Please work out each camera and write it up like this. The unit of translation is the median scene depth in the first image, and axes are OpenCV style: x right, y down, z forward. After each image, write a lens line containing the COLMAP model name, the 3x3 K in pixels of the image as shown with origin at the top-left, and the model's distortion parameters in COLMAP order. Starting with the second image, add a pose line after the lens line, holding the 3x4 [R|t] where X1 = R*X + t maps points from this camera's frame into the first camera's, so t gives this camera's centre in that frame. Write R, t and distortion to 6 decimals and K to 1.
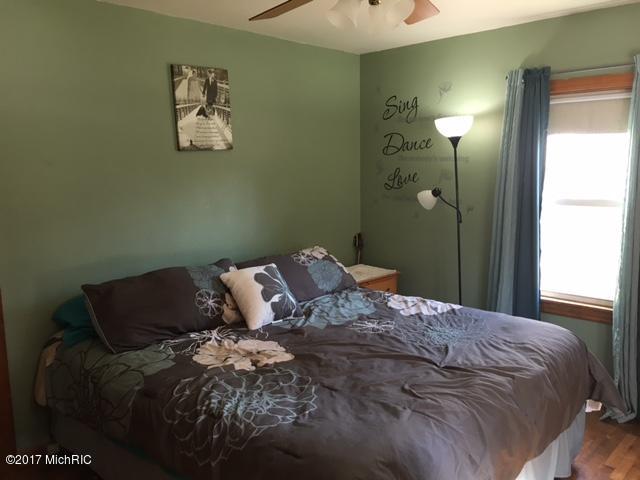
lens RADIAL K [[552.5, 0, 320.0], [0, 552.5, 240.0], [0, 0, 1]] dist [0.053926, -0.085061]
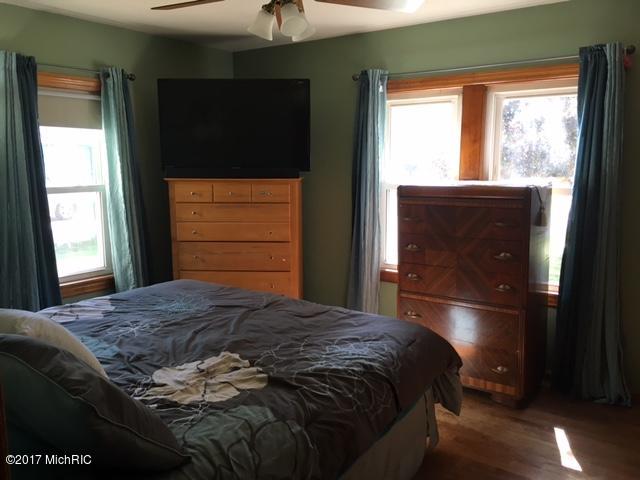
lens RADIAL K [[552.5, 0, 320.0], [0, 552.5, 240.0], [0, 0, 1]] dist [0.053926, -0.085061]
pose [[-0.145223, -0.139156, 0.979564, -0.850531], [0.130037, 0.978787, 0.158324, -0.095307], [-0.980816, 0.150372, -0.124047, 0.810313]]
